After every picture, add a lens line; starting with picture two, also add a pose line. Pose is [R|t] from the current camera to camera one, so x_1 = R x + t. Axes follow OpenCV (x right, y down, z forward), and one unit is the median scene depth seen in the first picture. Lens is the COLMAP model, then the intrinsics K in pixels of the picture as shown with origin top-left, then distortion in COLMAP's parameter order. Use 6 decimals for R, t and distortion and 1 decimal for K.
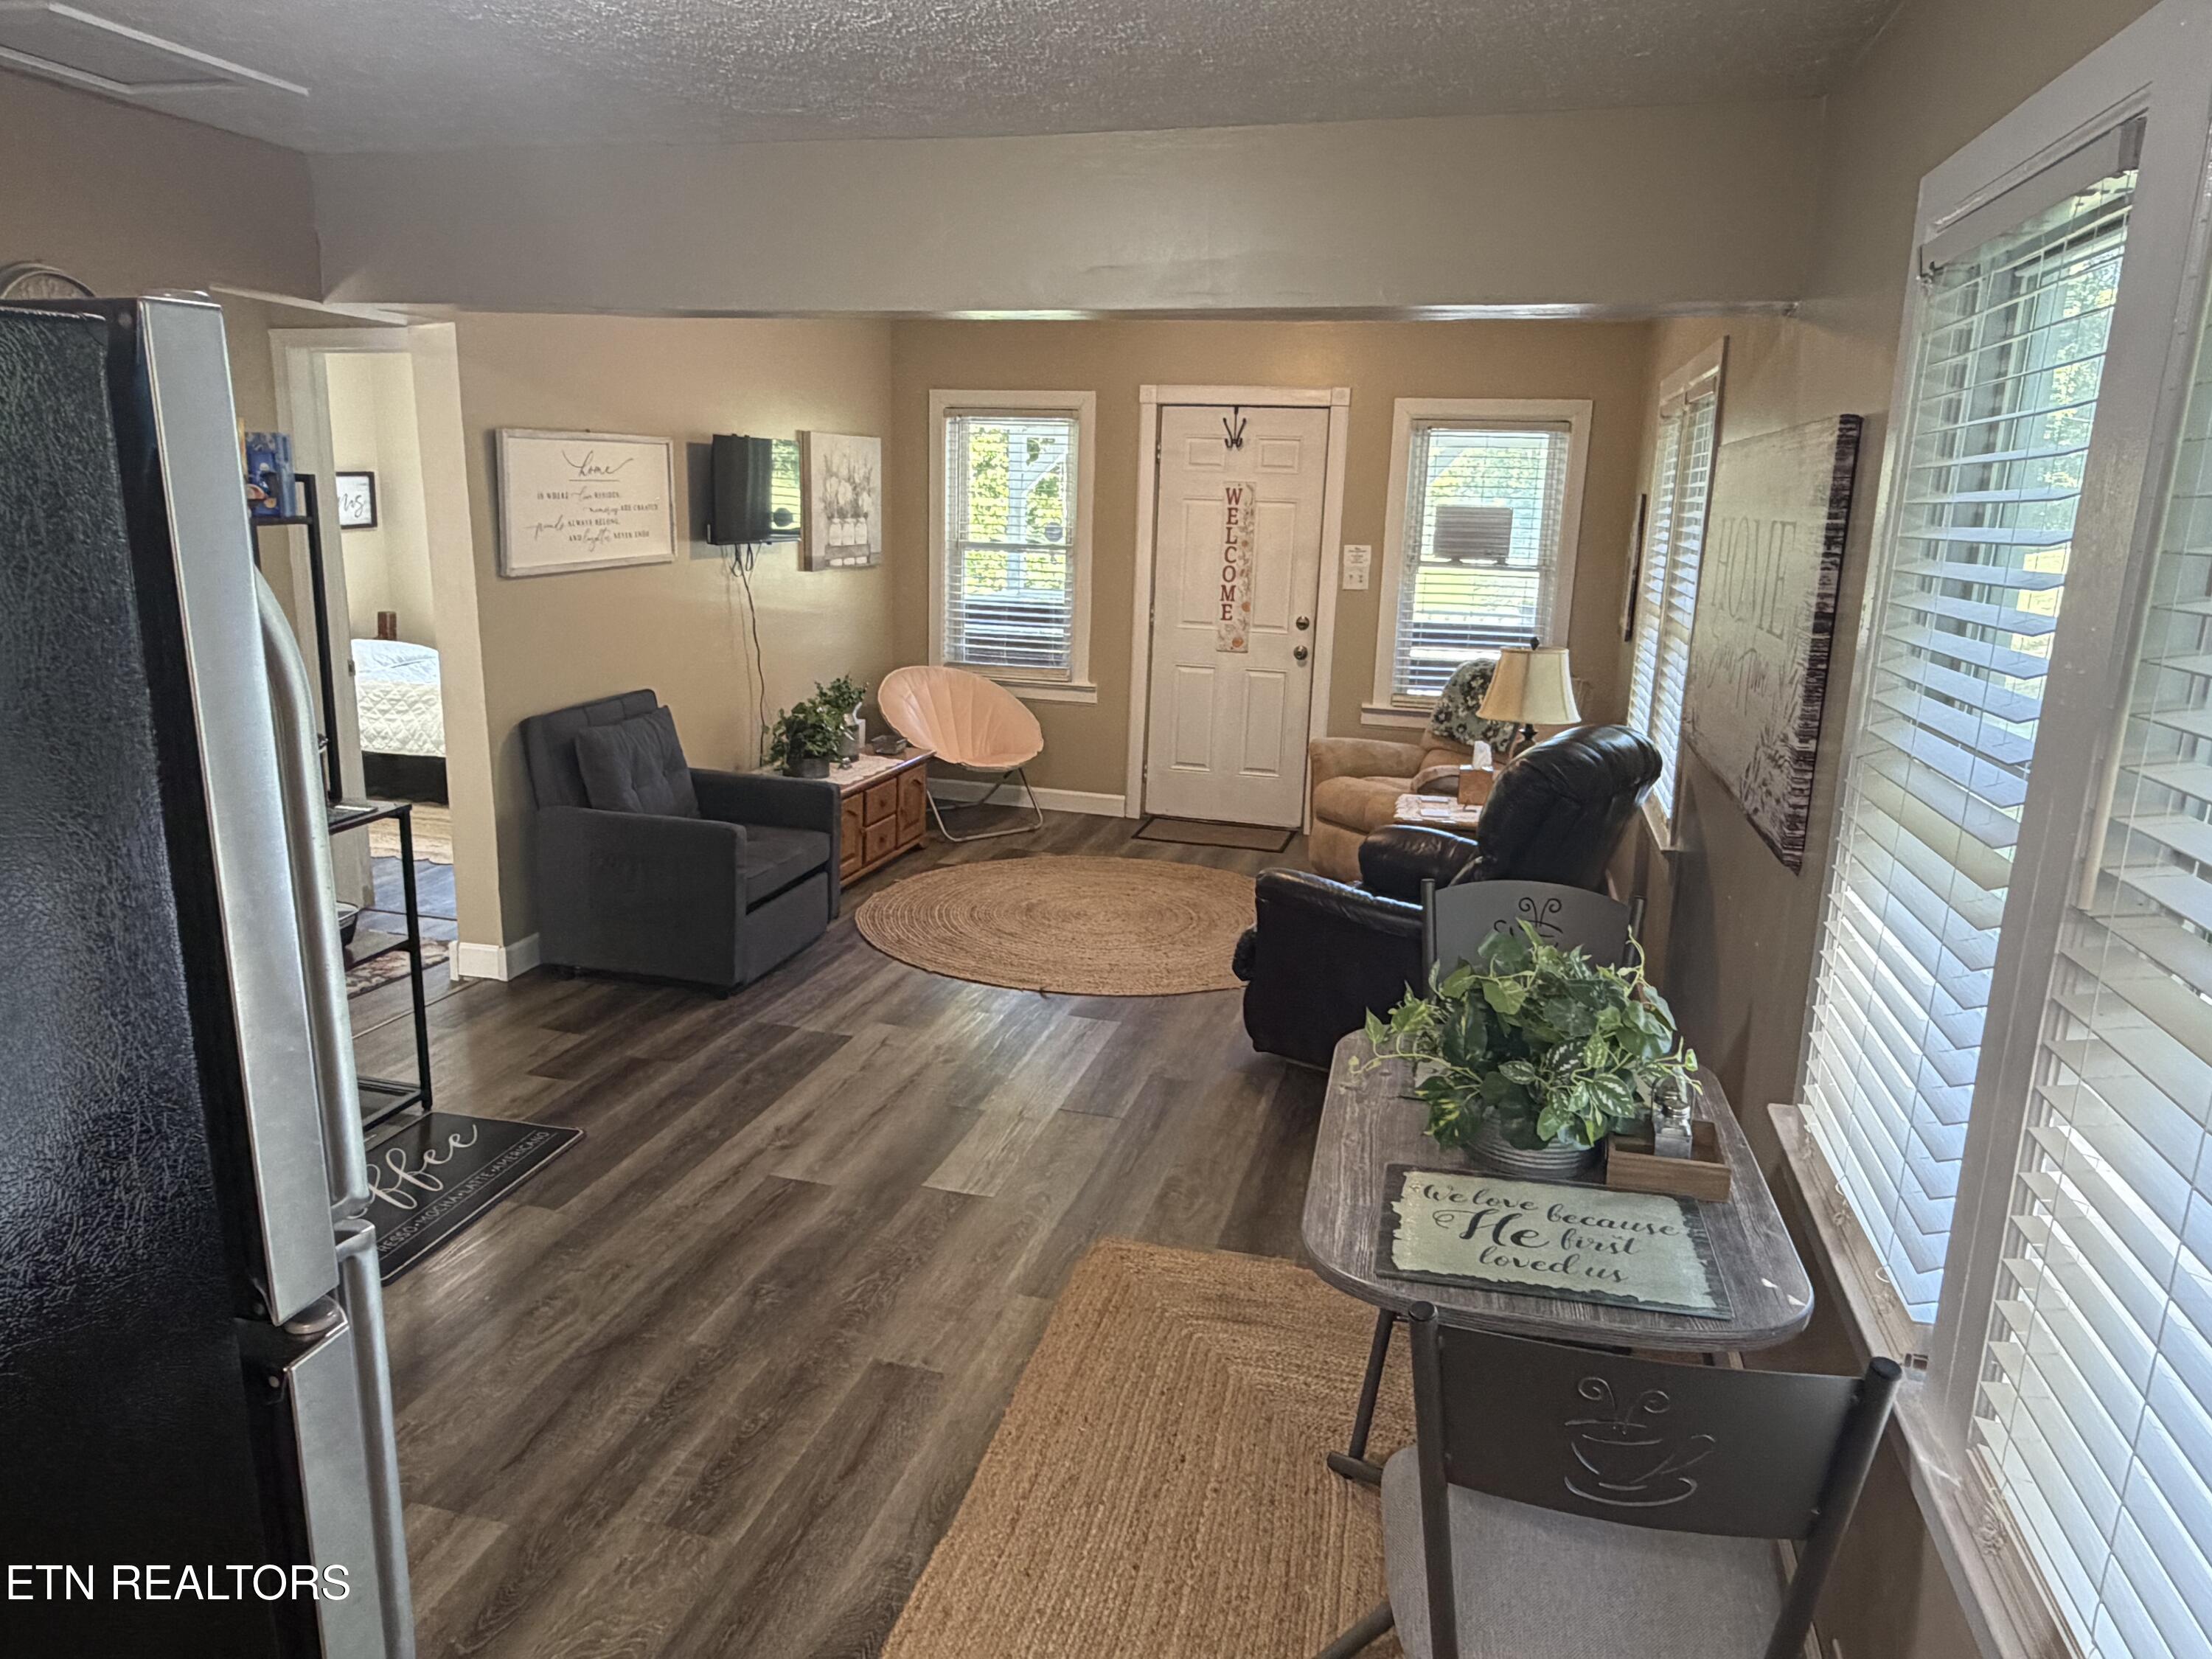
lens RADIAL K [[1436.5, 0, 1095.1], [0, 1436.5, 829.6], [0, 0, 1]] dist [-0.001467, -0.000481]
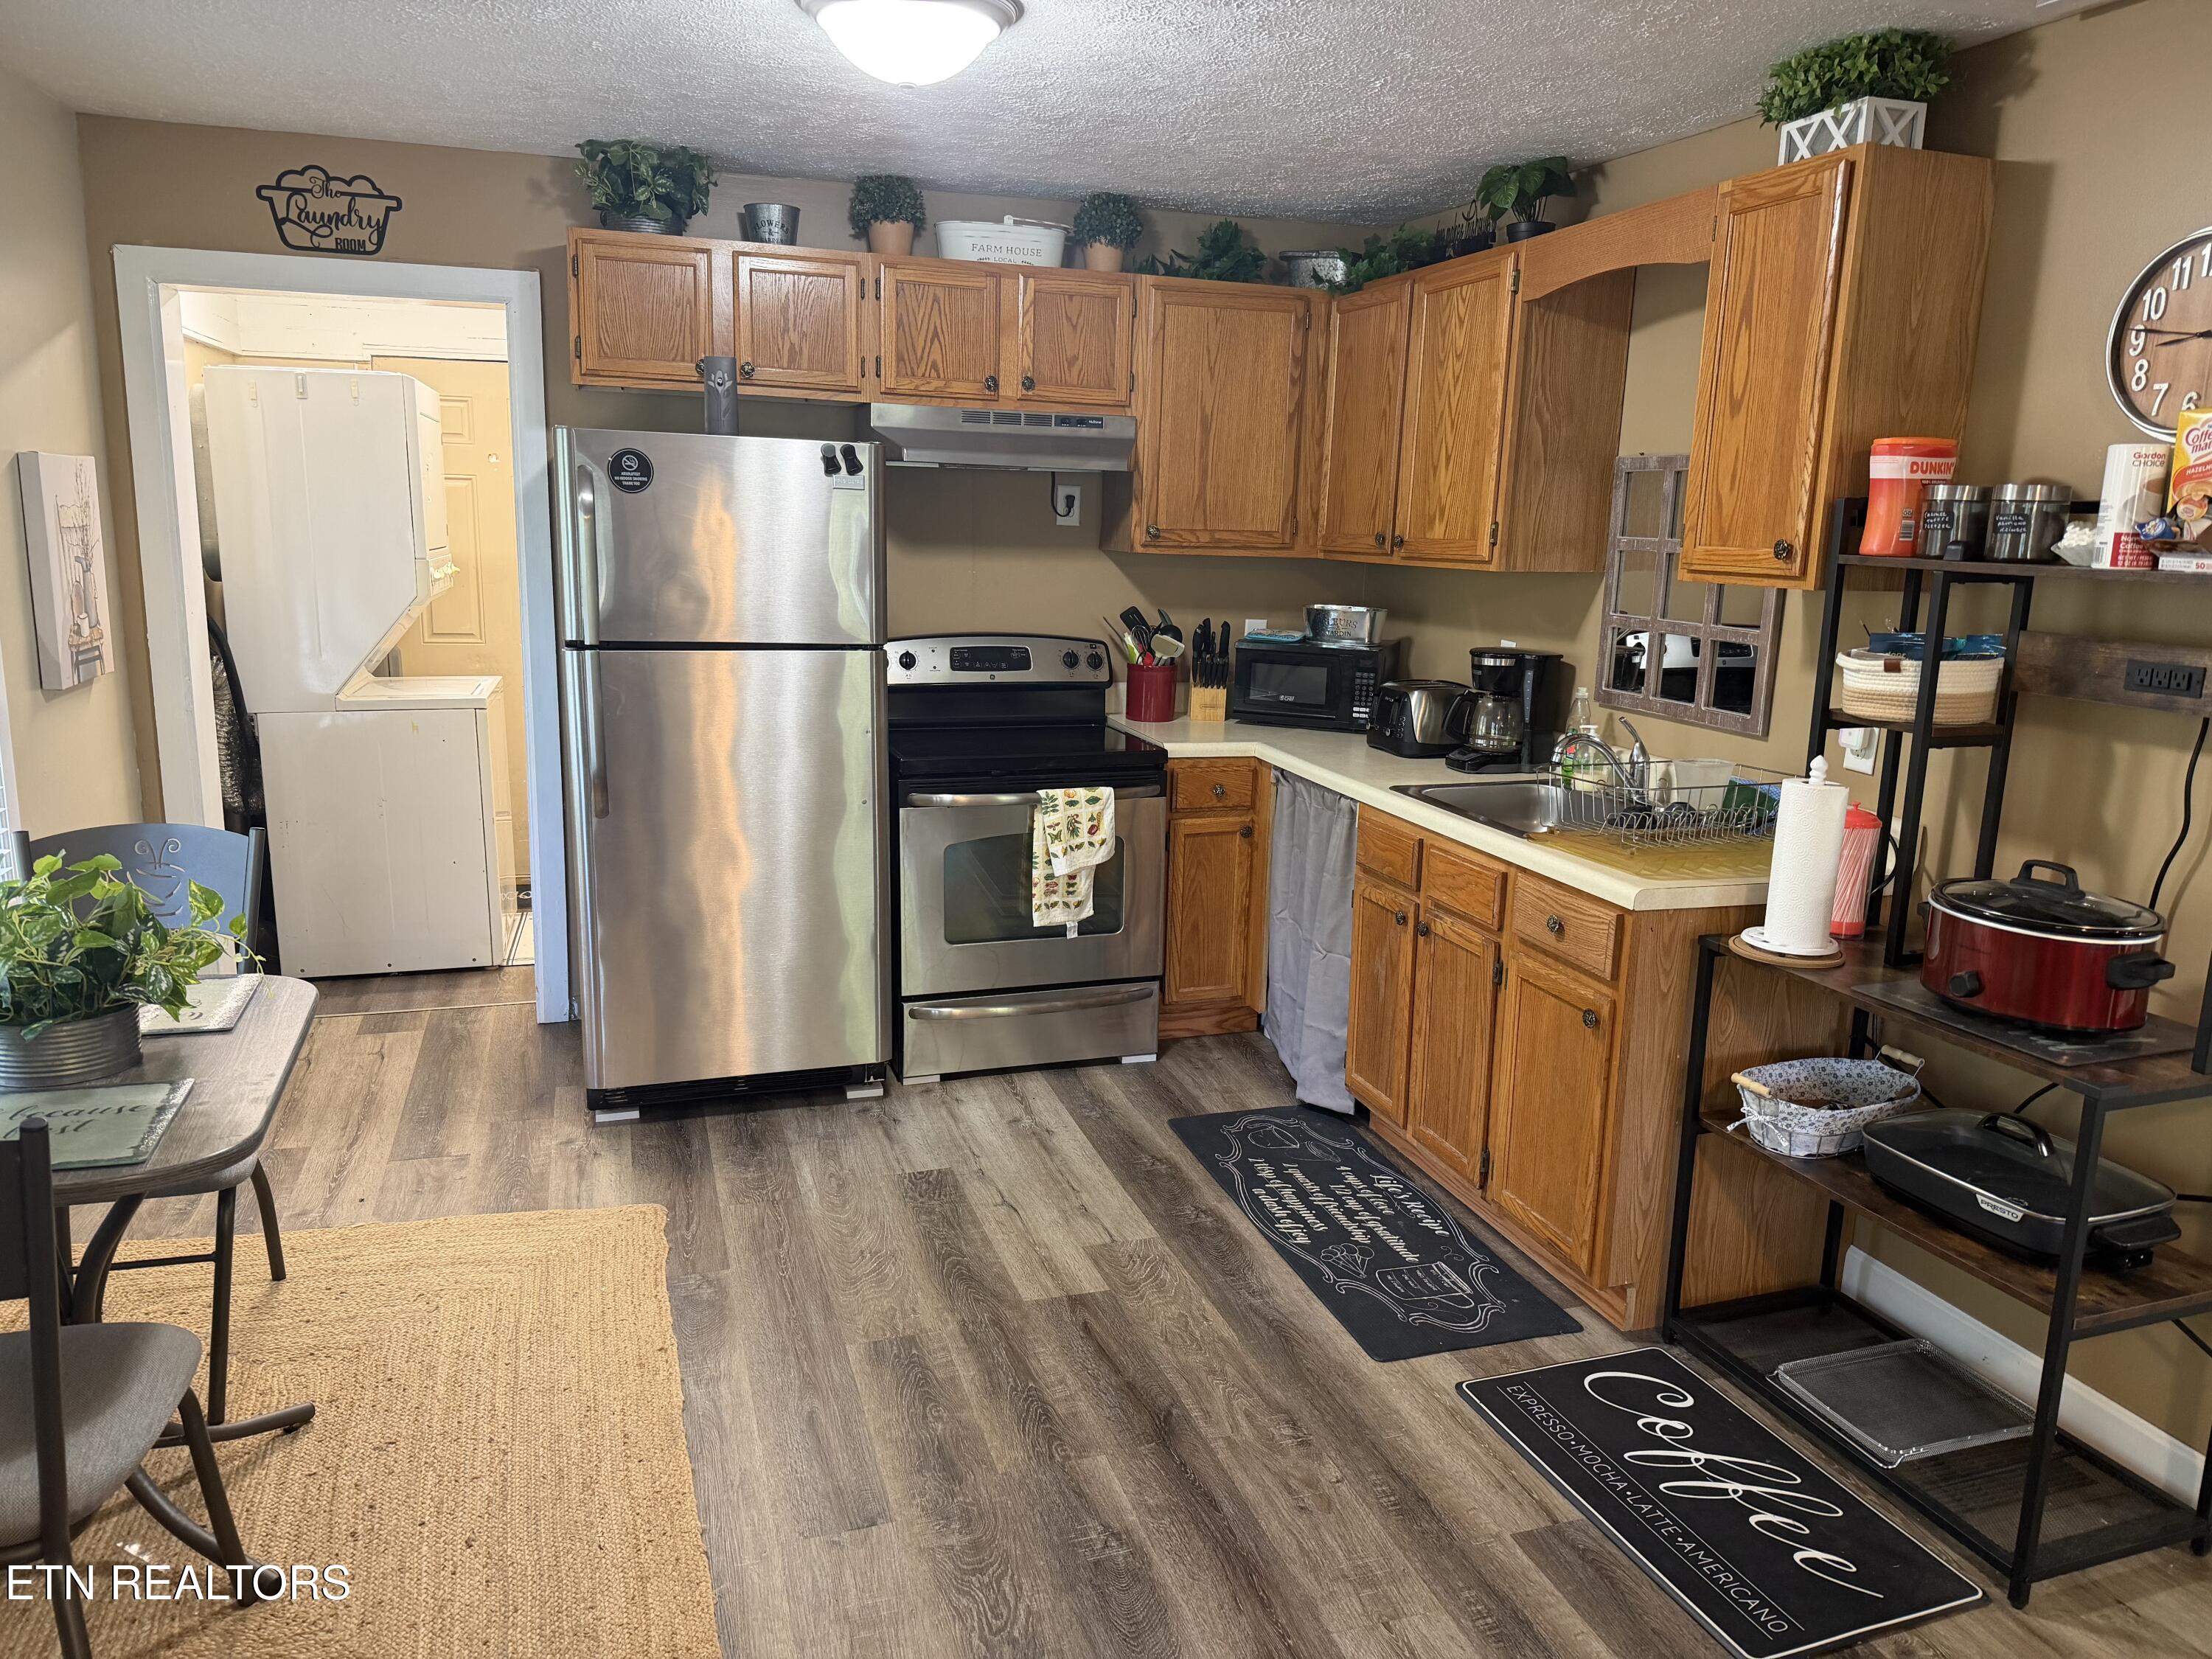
lens RADIAL K [[1526.1, 0, 1107.7], [0, 1526.1, 841.1], [0, 0, 1]] dist [0.138835, -0.233979]
pose [[-0.832292, 0.064769, -0.550540, 0.084808], [-0.178181, 0.909190, 0.376332, -0.137320], [0.524920, 0.411314, -0.745171, 0.638973]]
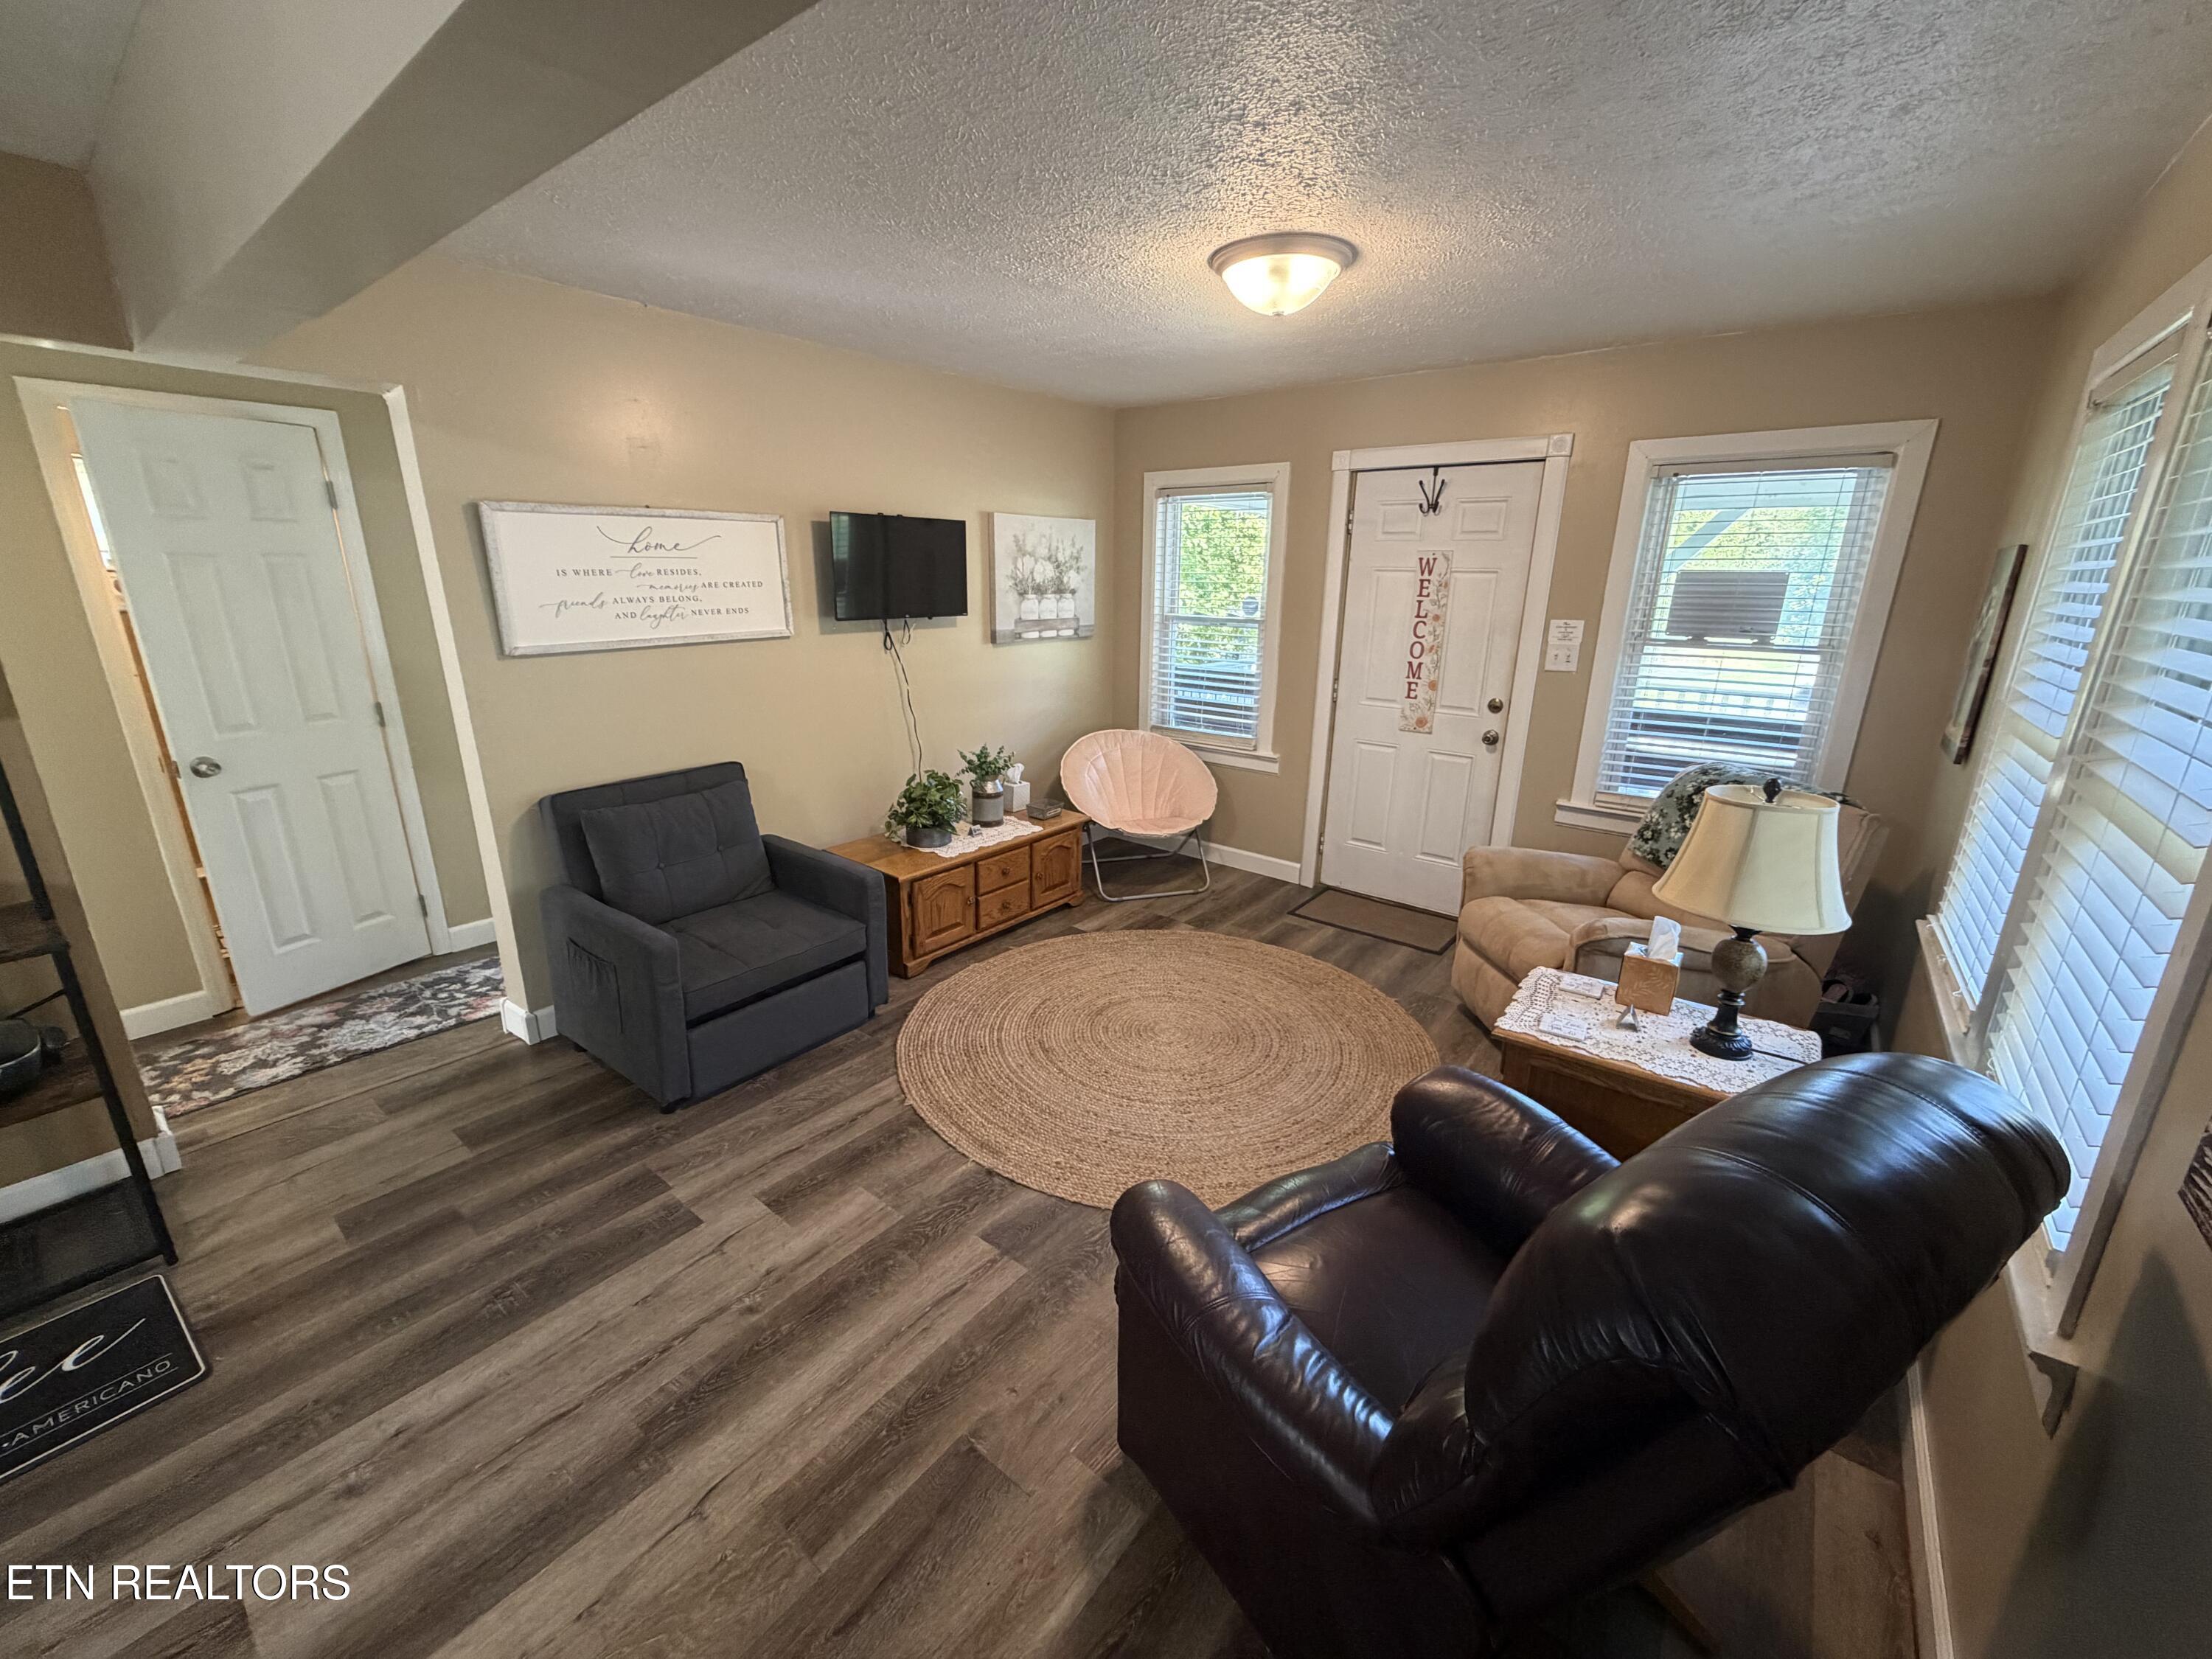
lens RADIAL K [[876.2, 0, 1097.8], [0, 876.2, 827.8], [0, 0, 1]] dist [0.001232, -0.000039]
pose [[0.919589, 0.092411, -0.381860, 0.138976], [-0.075315, 0.995382, 0.059512, -0.084856], [0.385596, -0.025967, 0.922302, 0.406444]]
